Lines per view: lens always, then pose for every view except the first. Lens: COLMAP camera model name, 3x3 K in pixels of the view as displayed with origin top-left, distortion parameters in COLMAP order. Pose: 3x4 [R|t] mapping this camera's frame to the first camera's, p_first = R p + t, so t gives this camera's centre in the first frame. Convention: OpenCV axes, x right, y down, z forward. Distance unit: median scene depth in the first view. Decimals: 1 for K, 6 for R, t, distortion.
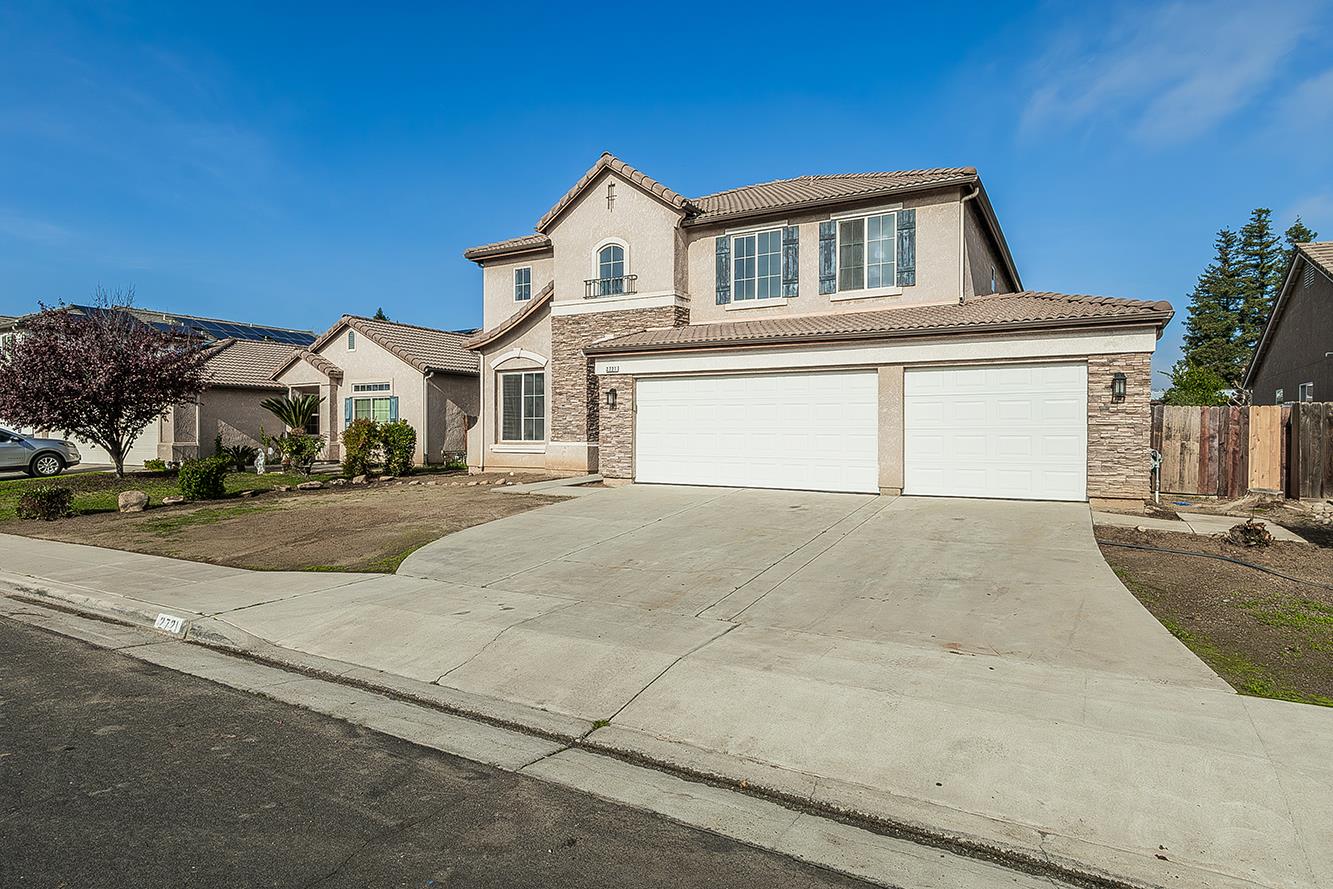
lens RADIAL K [[744.6, 0, 666.5], [0, 744.6, 444.5], [0, 0, 1]] dist [-0.004079, -0.000297]
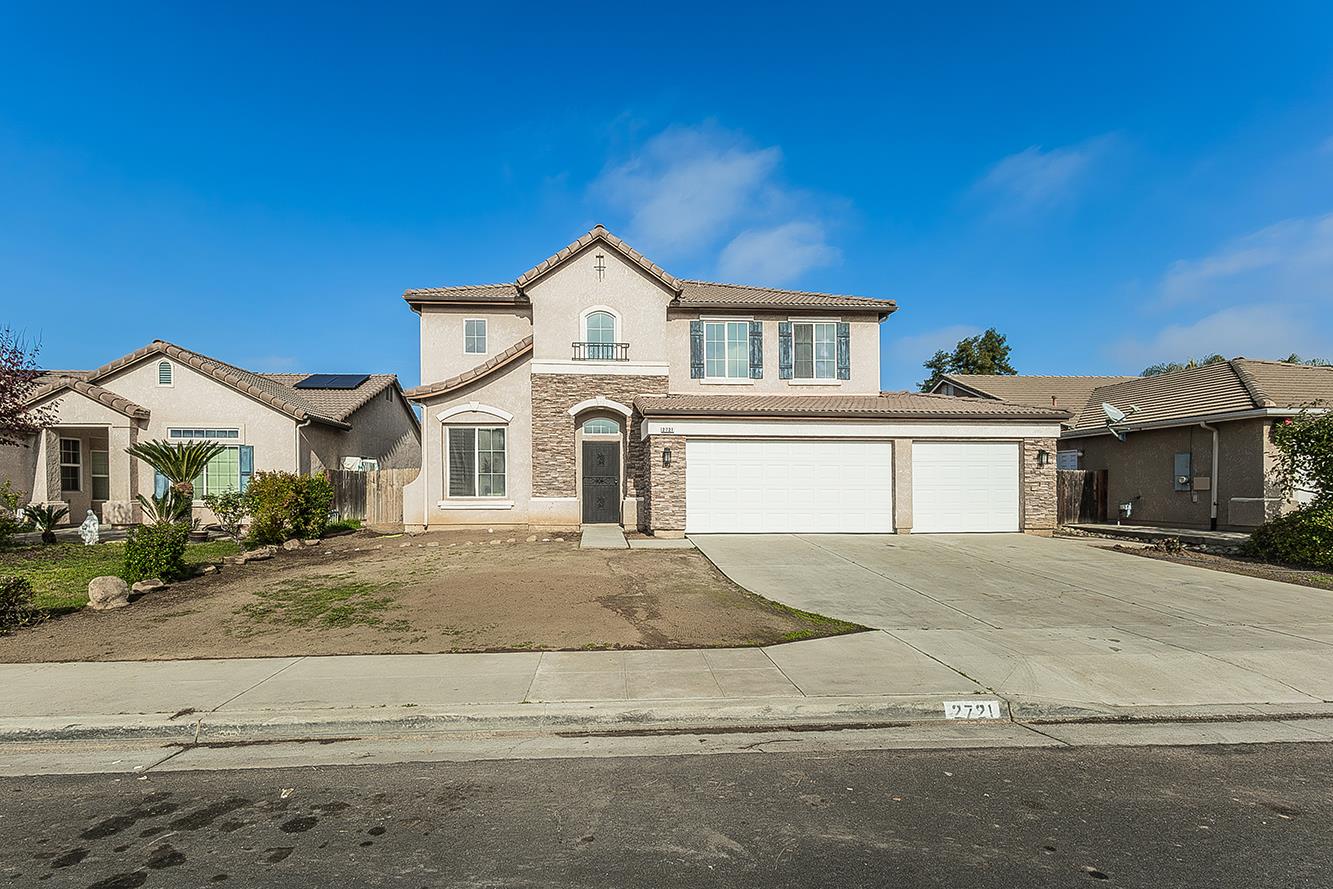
lens RADIAL K [[612.5, 0, 665.0], [0, 612.5, 497.4], [0, 0, 1]] dist [0.009654, -0.000147]
pose [[0.834584, -0.008993, 0.550808, -0.525216], [0.009954, 0.999950, 0.001244, -0.003188], [-0.550791, 0.004444, 0.834631, 0.234431]]
